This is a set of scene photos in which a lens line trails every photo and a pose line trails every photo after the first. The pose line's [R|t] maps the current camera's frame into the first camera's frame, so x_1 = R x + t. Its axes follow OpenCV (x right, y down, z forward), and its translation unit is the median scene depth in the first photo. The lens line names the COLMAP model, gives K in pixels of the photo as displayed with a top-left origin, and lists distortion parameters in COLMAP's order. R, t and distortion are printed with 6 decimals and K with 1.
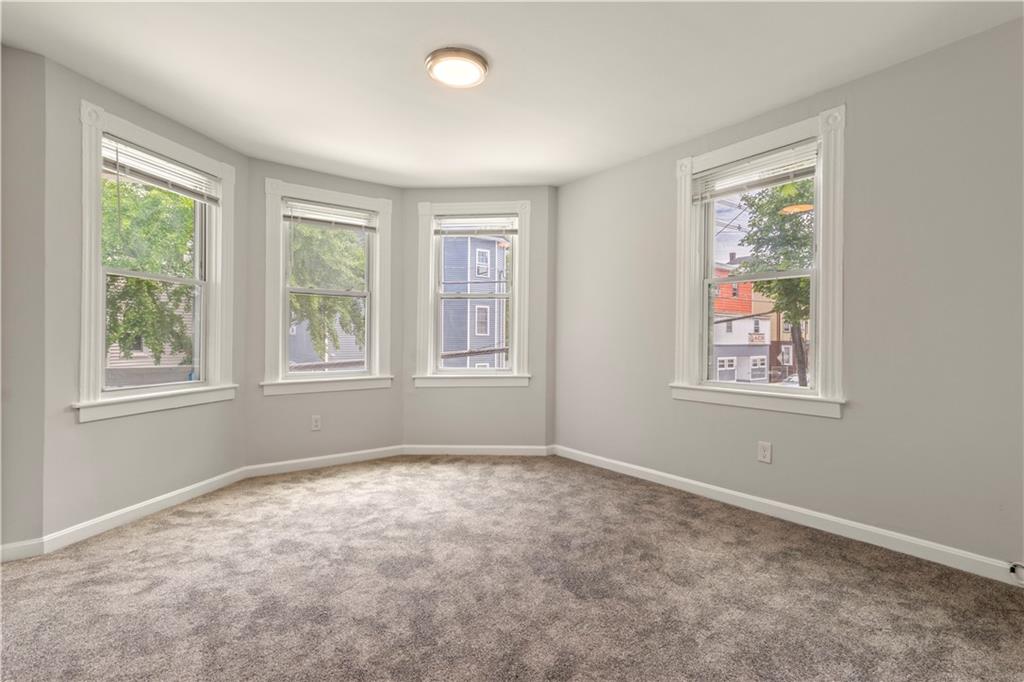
lens RADIAL K [[480.1, 0, 512.0], [0, 480.1, 341.0], [0, 0, 1]] dist [0.001633, 0.000396]
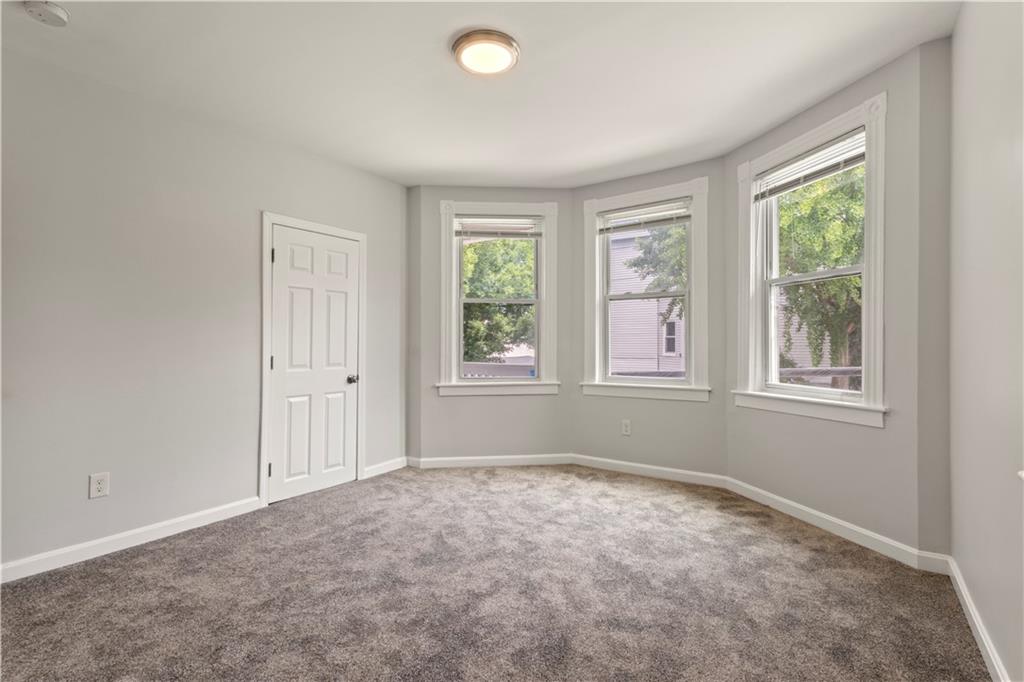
lens RADIAL K [[477.3, 0, 512.8], [0, 477.3, 334.2], [0, 0, 1]] dist [0.003975, 0.000608]
pose [[0.307334, -0.022841, -0.951327, 0.563447], [0.002442, 0.999728, -0.023214, -0.001944], [0.951598, 0.004811, 0.307306, 0.560447]]
